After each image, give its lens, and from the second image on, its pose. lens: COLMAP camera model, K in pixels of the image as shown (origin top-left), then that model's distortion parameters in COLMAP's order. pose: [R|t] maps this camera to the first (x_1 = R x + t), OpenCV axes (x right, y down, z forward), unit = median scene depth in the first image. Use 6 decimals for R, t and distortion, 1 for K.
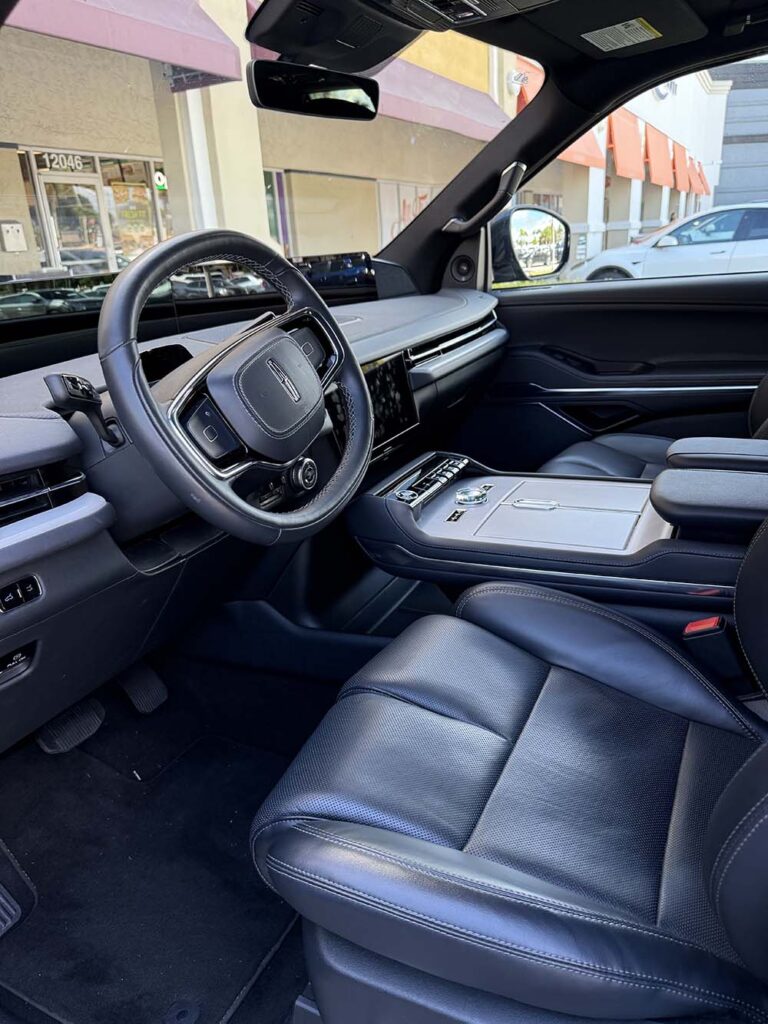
lens RADIAL K [[721.1, 0, 384.0], [0, 721.1, 512.0], [0, 0, 1]] dist [0.024122, -0.043066]
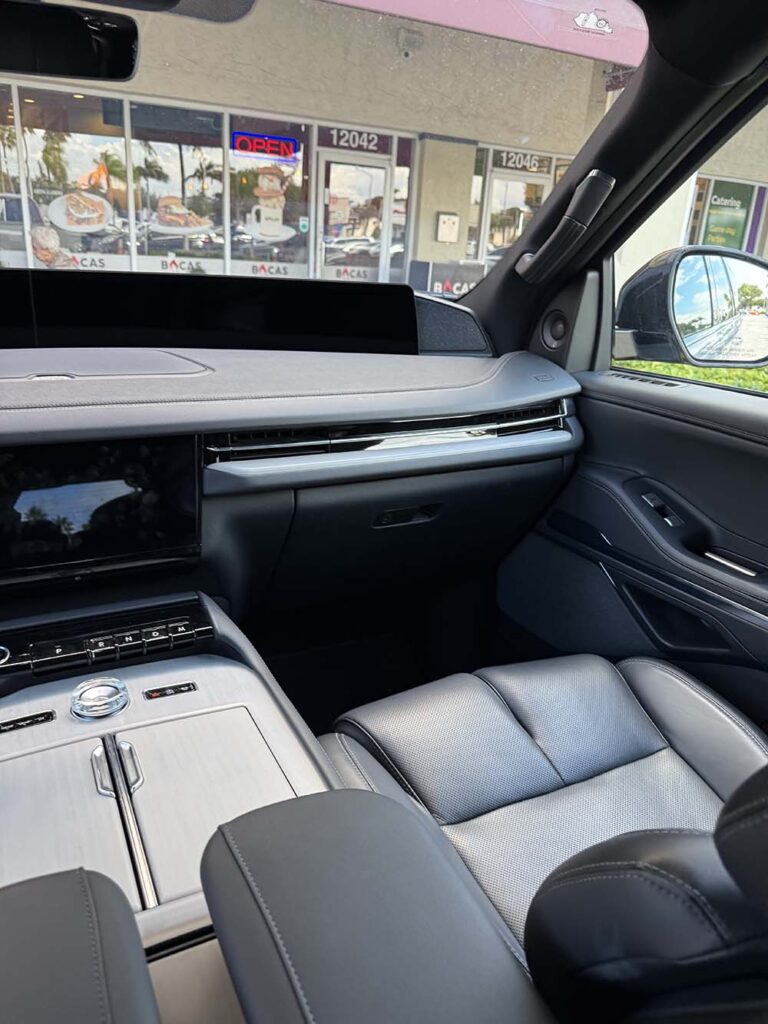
lens RADIAL K [[725.0, 0, 386.9], [0, 725.0, 501.0], [0, 0, 1]] dist [0.066349, -0.103285]
pose [[0.806463, 0.293257, -0.513437, 0.082424], [-0.306079, 0.949995, 0.061841, -0.040804], [0.505898, 0.107280, 0.855896, 0.083161]]
